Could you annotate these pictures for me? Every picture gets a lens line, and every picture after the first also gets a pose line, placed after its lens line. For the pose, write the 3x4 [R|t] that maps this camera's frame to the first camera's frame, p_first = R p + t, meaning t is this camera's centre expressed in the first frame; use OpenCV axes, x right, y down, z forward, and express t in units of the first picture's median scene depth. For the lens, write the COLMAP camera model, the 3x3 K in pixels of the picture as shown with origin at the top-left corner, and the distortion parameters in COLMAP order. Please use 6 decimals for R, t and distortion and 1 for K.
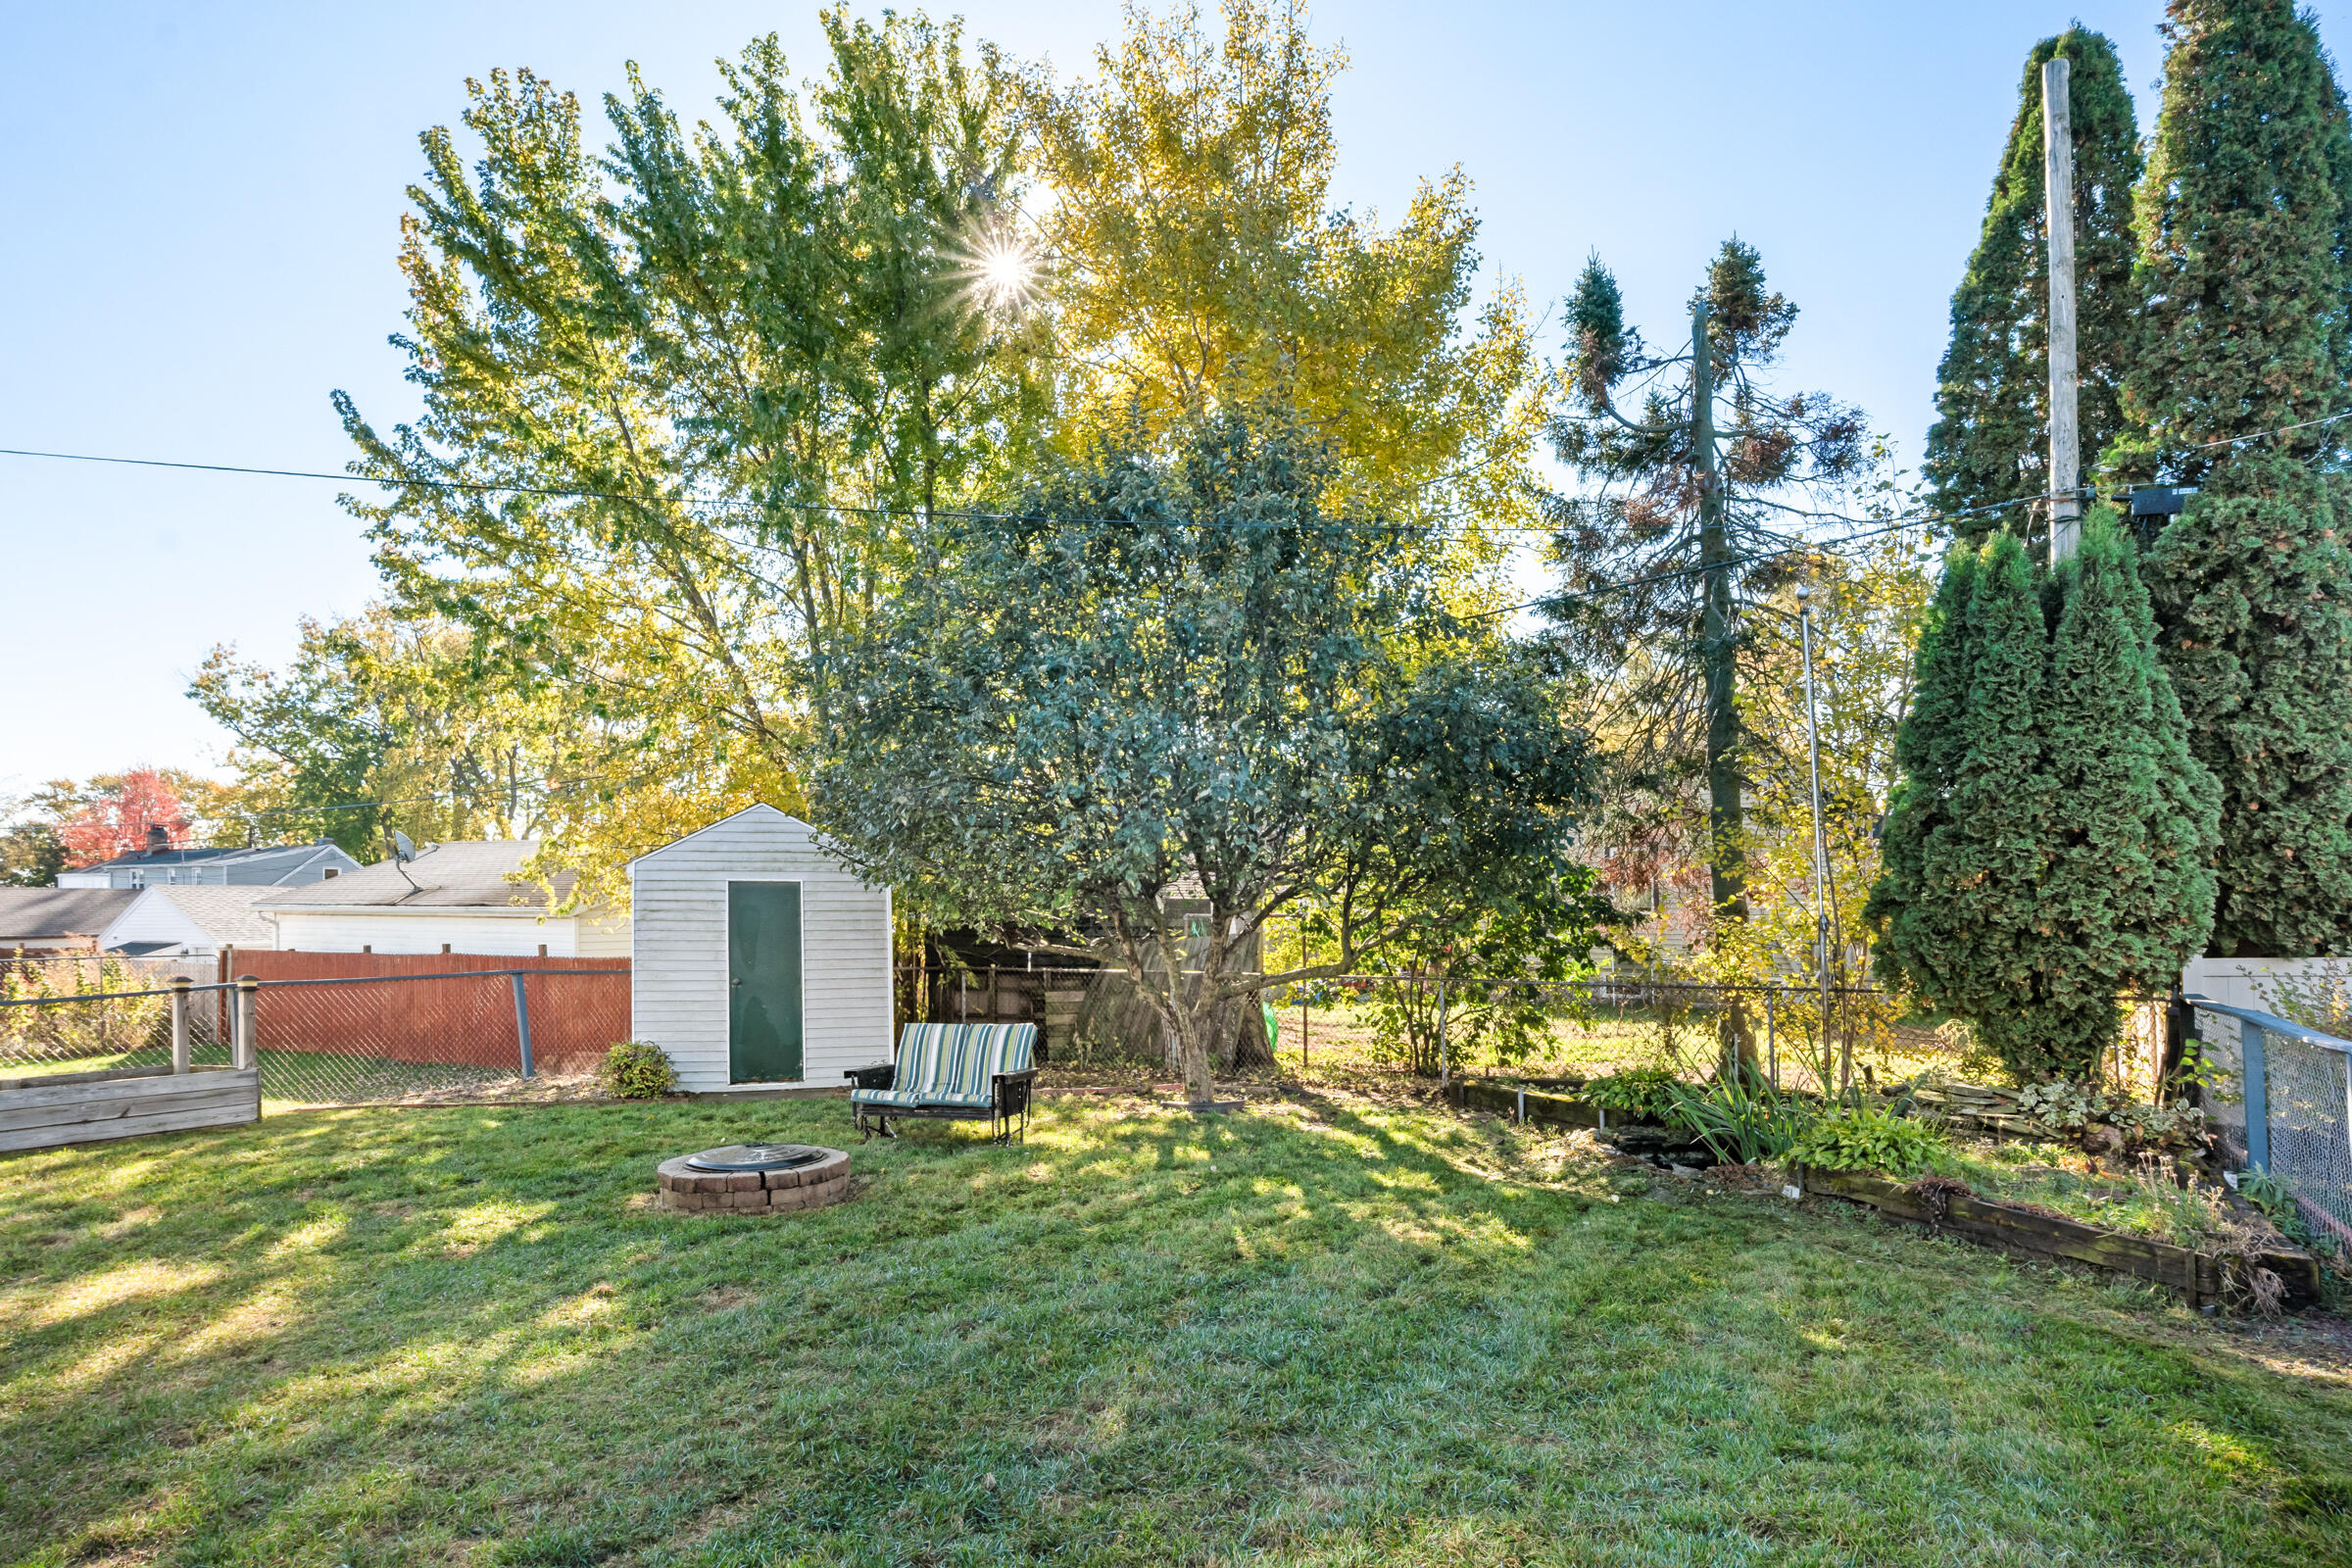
lens RADIAL K [[1367.8, 0, 1176.1], [0, 1367.8, 889.9], [0, 0, 1]] dist [-0.042572, 0.002471]
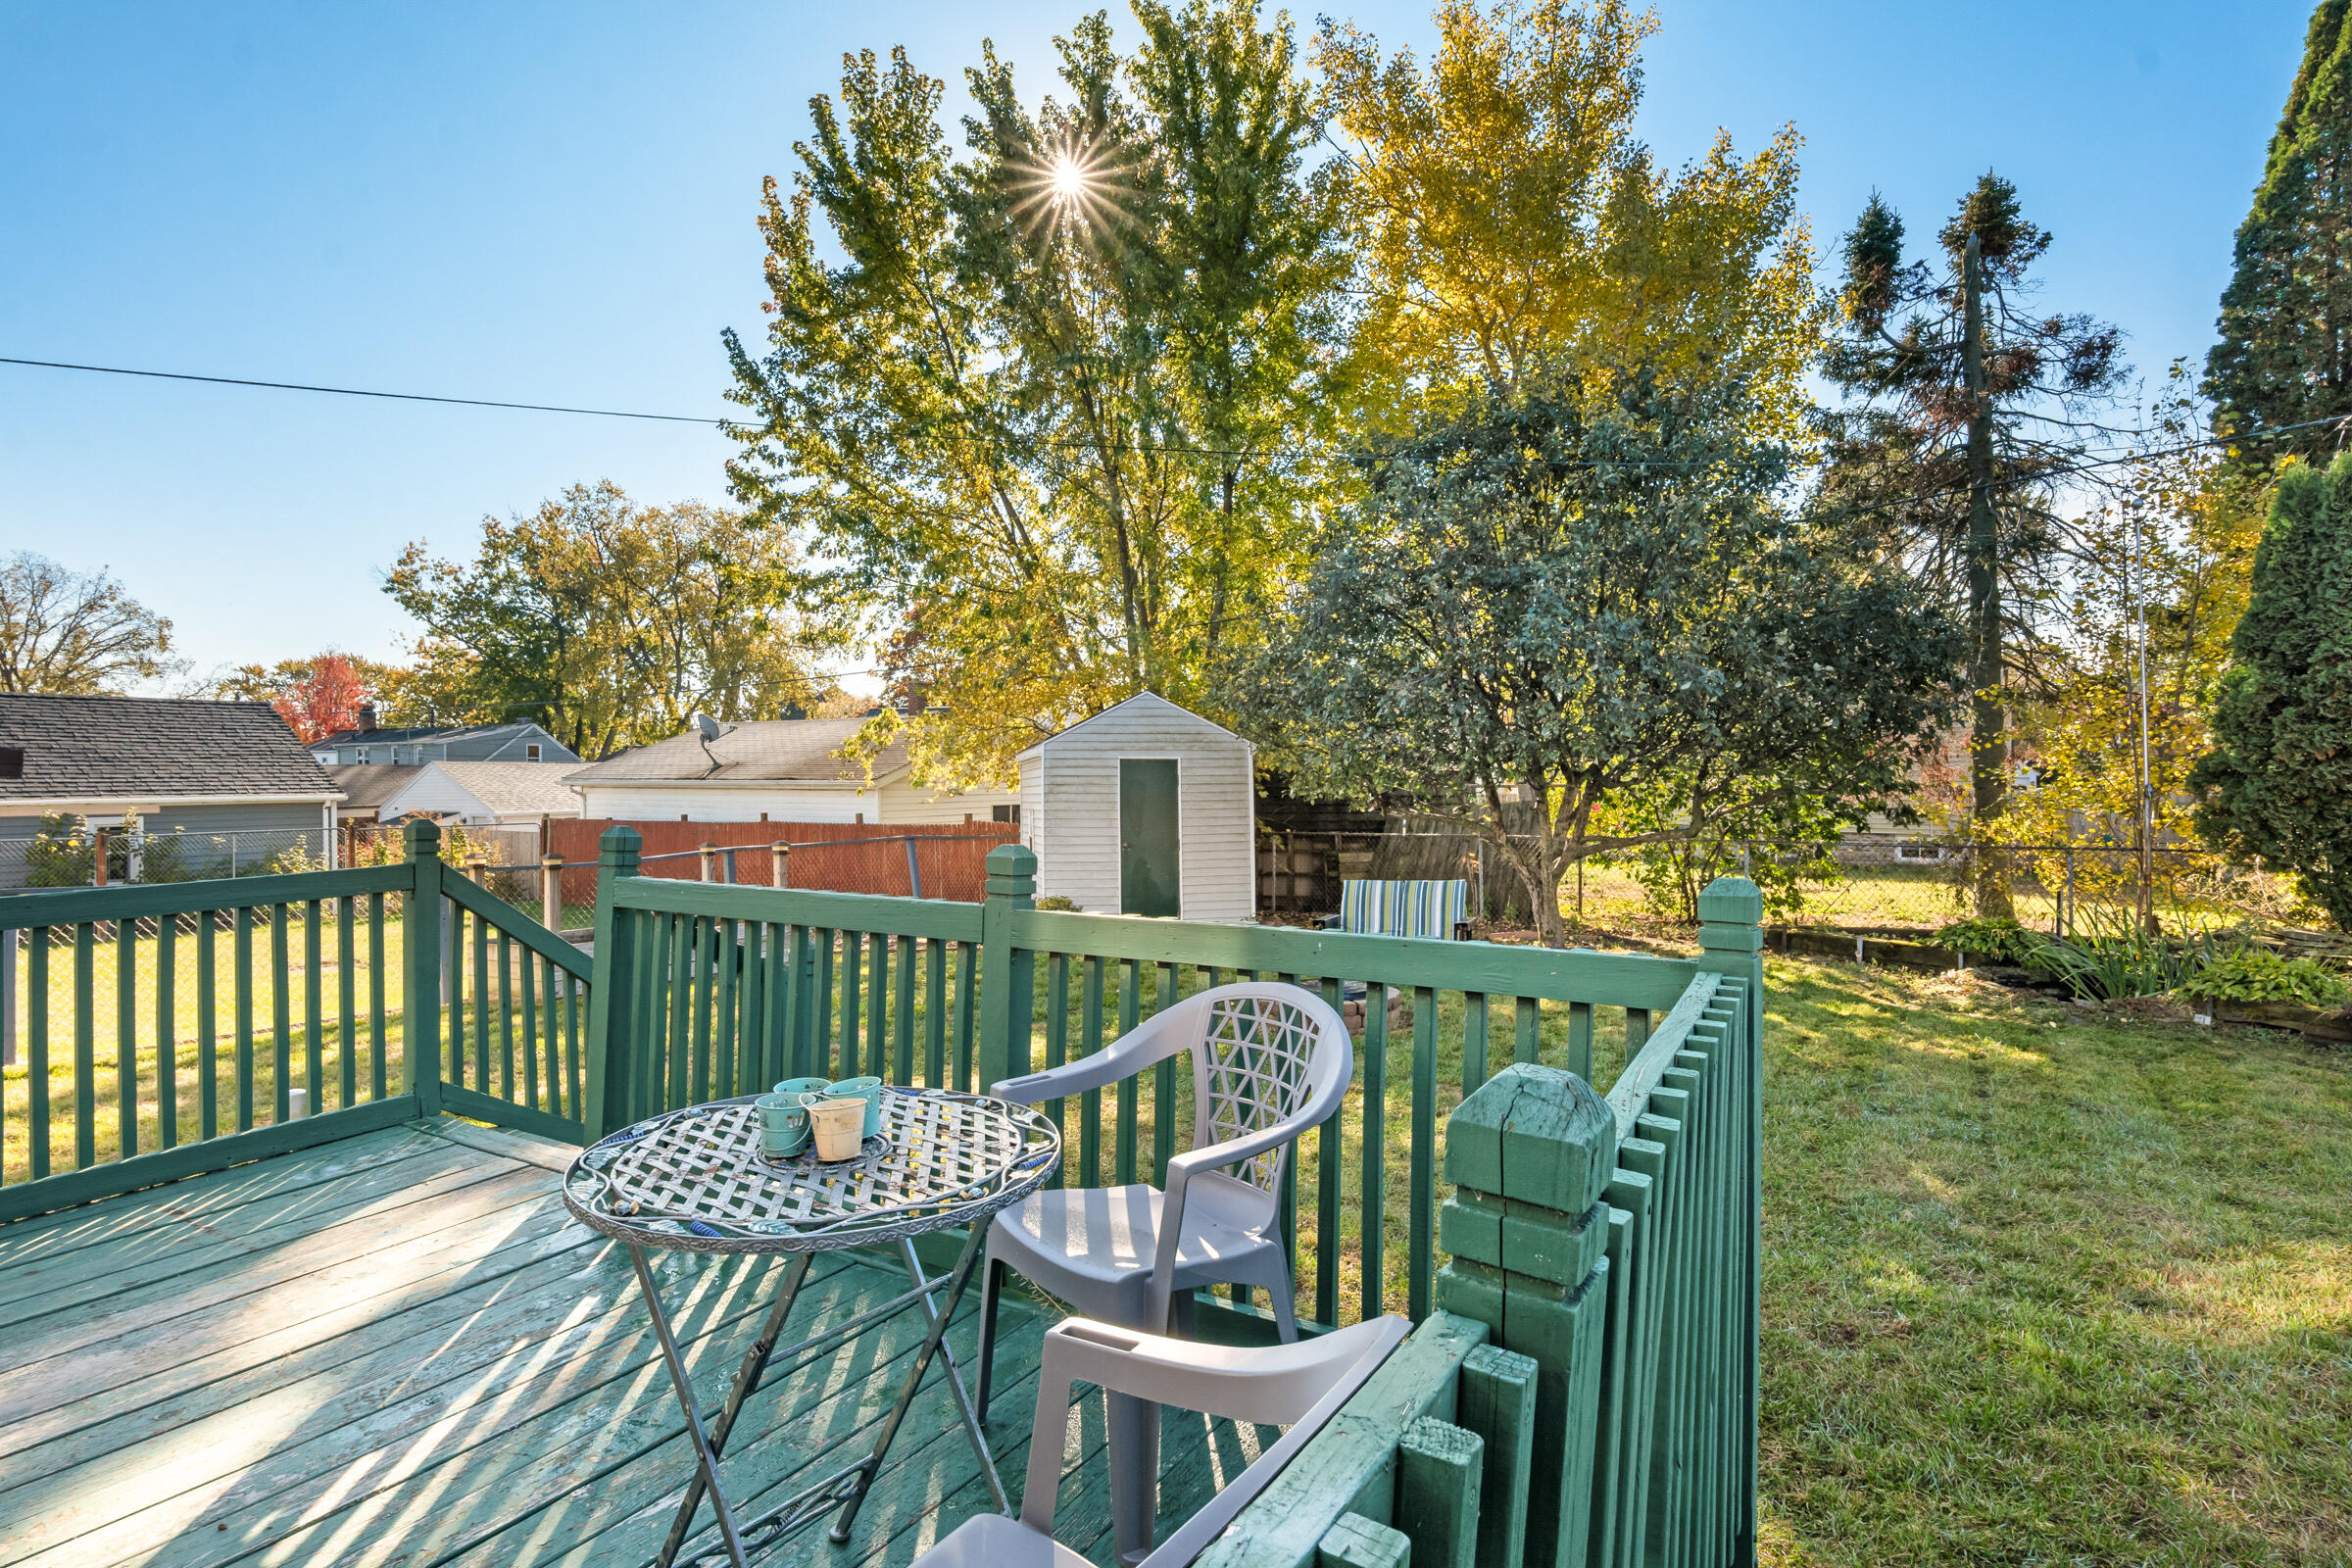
lens RADIAL K [[1265.4, 0, 1176.0], [0, 1265.4, 784.0], [0, 0, 1]] dist [-0.024550, -0.002080]
pose [[0.998851, -0.004398, -0.047730, -0.212246], [0.005322, 0.999800, 0.019253, -0.004614], [0.047636, -0.019485, 0.998675, -0.067065]]
